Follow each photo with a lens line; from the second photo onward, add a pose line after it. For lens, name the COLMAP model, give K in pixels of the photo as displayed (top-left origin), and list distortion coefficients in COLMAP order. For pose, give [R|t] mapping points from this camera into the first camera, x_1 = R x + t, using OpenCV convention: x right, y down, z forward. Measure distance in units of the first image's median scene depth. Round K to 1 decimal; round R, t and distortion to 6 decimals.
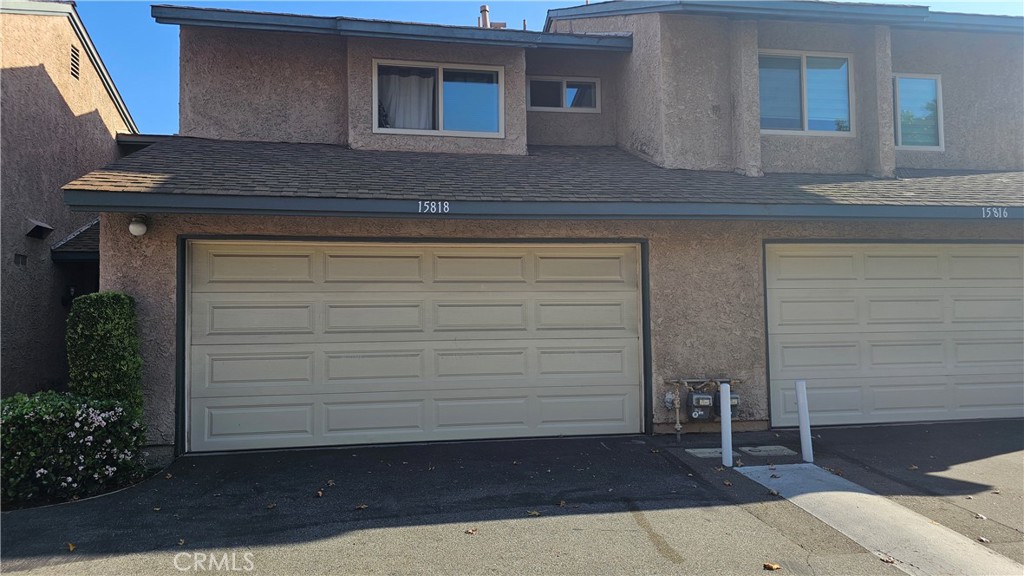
lens RADIAL K [[677.1, 0, 512.0], [0, 677.1, 288.0], [0, 0, 1]] dist [0.005256, -0.002018]
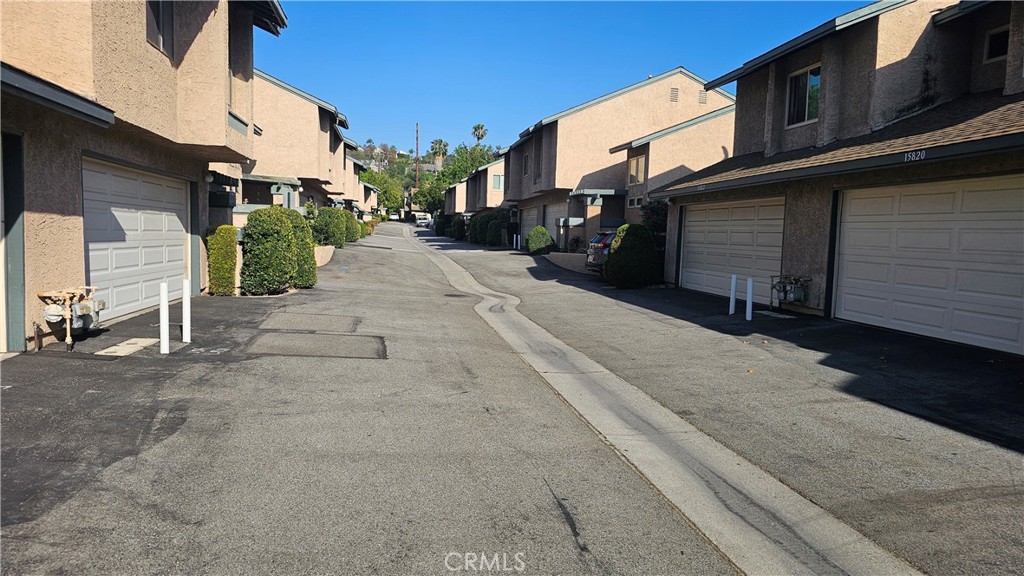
lens RADIAL K [[677.1, 0, 512.0], [0, 677.1, 288.0], [0, 0, 1]] dist [0.005256, -0.002018]
pose [[-0.004851, 0.092851, -0.995668, 1.713724], [0.024535, 0.995391, 0.092706, -0.011557], [0.999687, -0.023979, -0.007107, 0.290597]]
